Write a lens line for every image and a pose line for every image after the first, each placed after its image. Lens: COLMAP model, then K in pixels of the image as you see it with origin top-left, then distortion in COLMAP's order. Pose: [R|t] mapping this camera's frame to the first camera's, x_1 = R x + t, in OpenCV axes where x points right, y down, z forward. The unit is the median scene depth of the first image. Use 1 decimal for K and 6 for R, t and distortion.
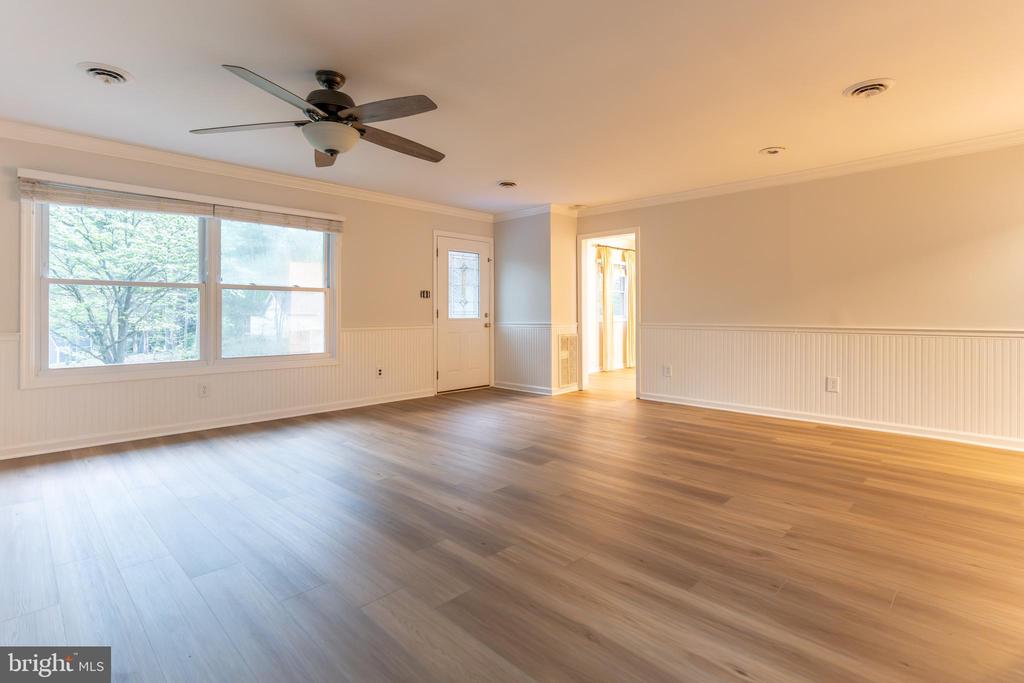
lens RADIAL K [[493.3, 0, 509.3], [0, 493.3, 313.2], [0, 0, 1]] dist [-0.002865, 0.000002]
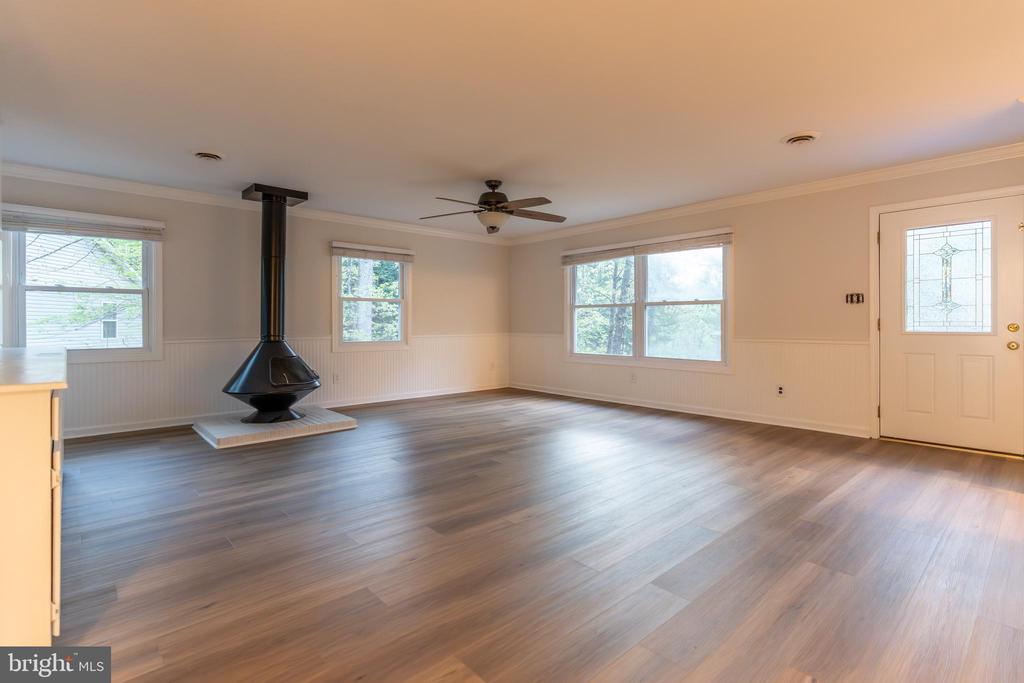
lens RADIAL K [[487.0, 0, 510.3], [0, 487.0, 328.3], [0, 0, 1]] dist [0.000334, 0.000030]
pose [[-0.045434, 0.012697, -0.998887, 0.686977], [0.002724, 0.999917, 0.012587, -0.004399], [0.998964, -0.002150, -0.045465, 0.601939]]
